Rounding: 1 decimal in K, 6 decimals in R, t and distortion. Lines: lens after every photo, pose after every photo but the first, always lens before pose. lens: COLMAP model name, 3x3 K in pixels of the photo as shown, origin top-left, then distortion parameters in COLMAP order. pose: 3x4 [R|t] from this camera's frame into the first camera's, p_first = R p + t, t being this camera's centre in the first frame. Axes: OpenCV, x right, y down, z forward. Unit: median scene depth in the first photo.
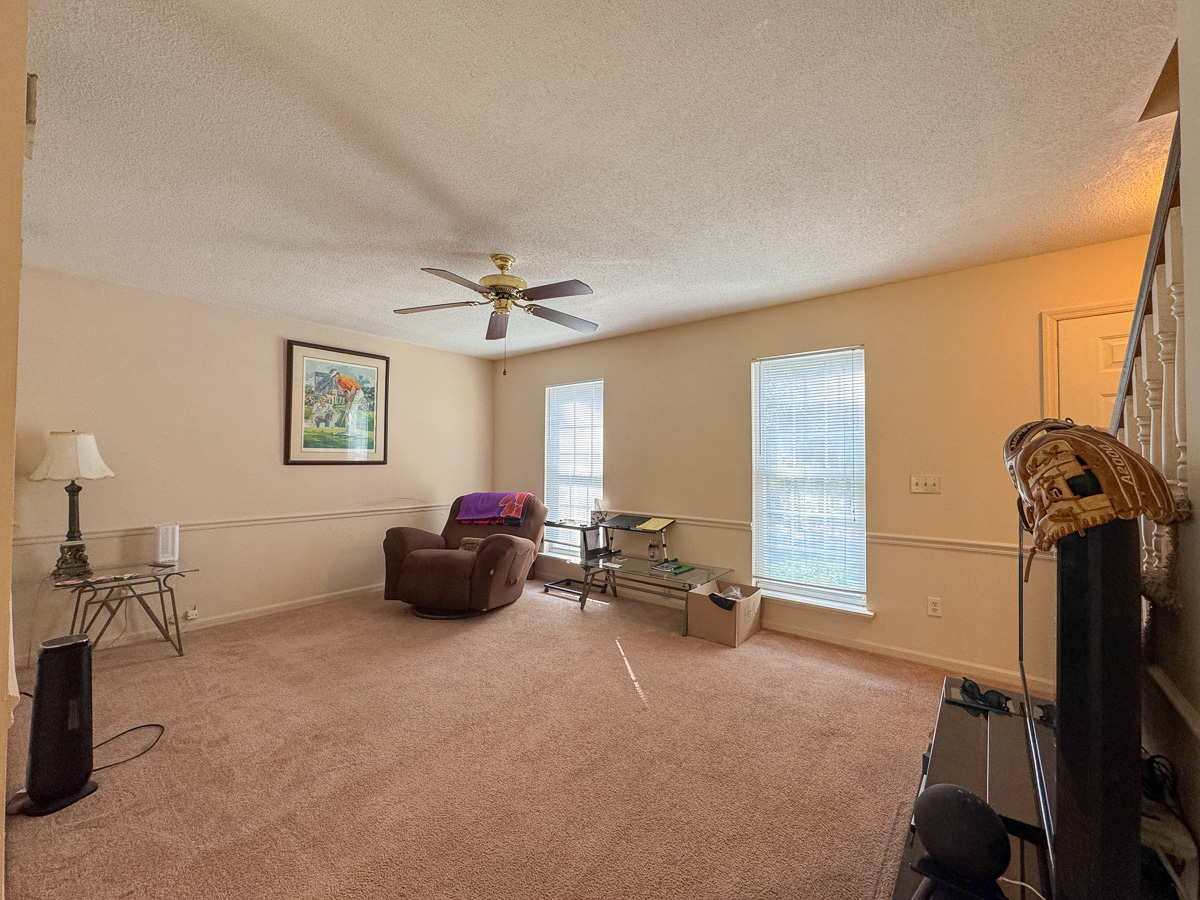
lens RADIAL K [[479.5, 0, 597.4], [0, 479.5, 453.4], [0, 0, 1]] dist [-0.003348, -0.000239]
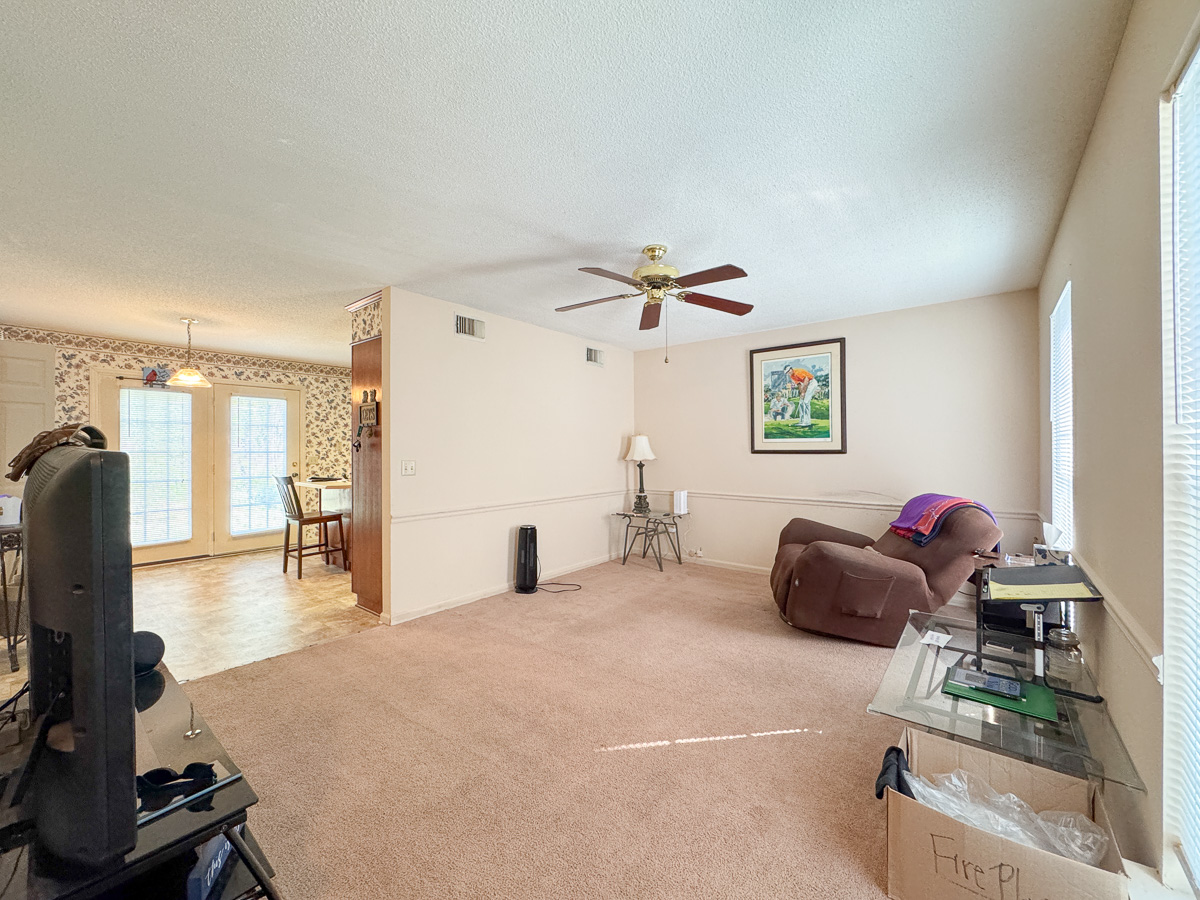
lens RADIAL K [[479.5, 0, 601.0], [0, 479.5, 451.1], [0, 0, 1]] dist [-0.003348, -0.000239]
pose [[0.003638, -0.002121, -0.999991, 0.545718], [0.016859, 0.999856, -0.002059, 0.013513], [0.999851, -0.016852, 0.003673, 0.585906]]
